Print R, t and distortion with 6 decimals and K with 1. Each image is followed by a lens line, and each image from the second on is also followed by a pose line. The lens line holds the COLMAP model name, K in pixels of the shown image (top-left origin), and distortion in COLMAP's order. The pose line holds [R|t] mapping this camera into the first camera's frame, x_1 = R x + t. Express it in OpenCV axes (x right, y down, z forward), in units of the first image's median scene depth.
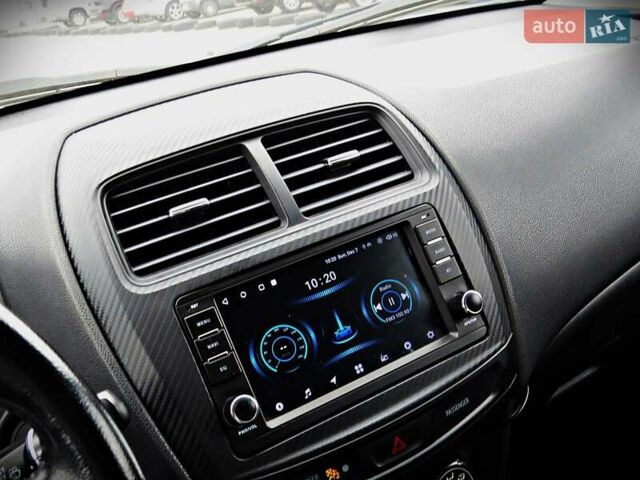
lens RADIAL K [[798.5, 0, 320.0], [0, 798.5, 240.0], [0, 0, 1]] dist [-0.100772, 0.000893]
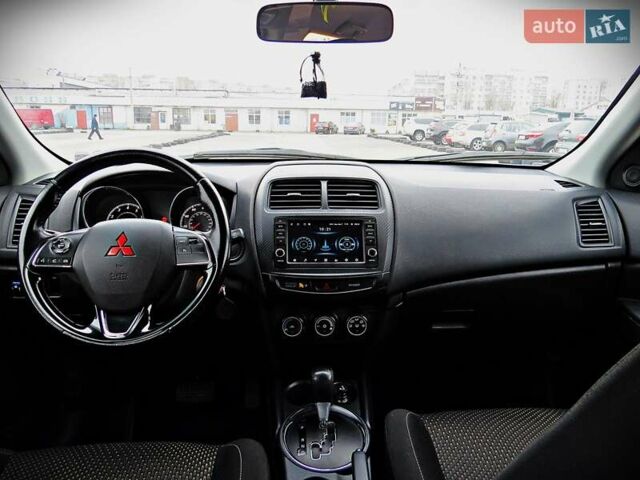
lens RADIAL K [[510.2, 0, 320.0], [0, 510.2, 240.0], [0, 0, 1]] dist [-0.002933, 0.000007]
pose [[0.863467, 0.277372, -0.421296, 0.768216], [-0.311862, 0.950029, -0.013699, 0.116796], [0.396444, 0.143214, 0.906820, -0.710151]]
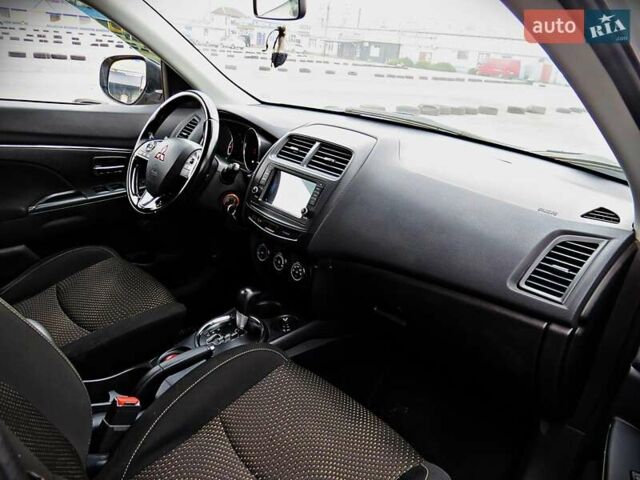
lens RADIAL K [[510.2, 0, 320.0], [0, 510.2, 240.0], [0, 0, 1]] dist [-0.002933, 0.000007]
pose [[0.176759, 0.513260, -0.839833, 1.923715], [-0.454394, 0.799450, 0.392944, -0.640437], [0.873088, 0.312159, 0.374533, 0.327114]]
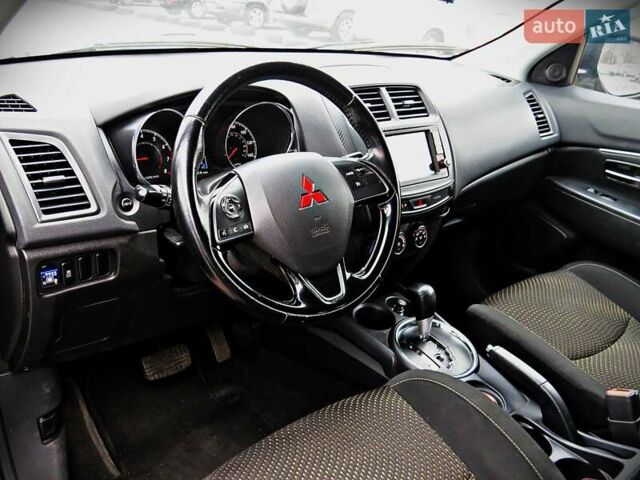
lens RADIAL K [[611.0, 0, 320.0], [0, 611.0, 240.0], [0, 0, 1]] dist [-0.015040, -0.008081]
pose [[0.955289, 0.167685, 0.243527, -0.702596], [-0.177501, 0.983942, 0.018774, 0.379274], [-0.236469, -0.061161, 0.969712, -0.979516]]
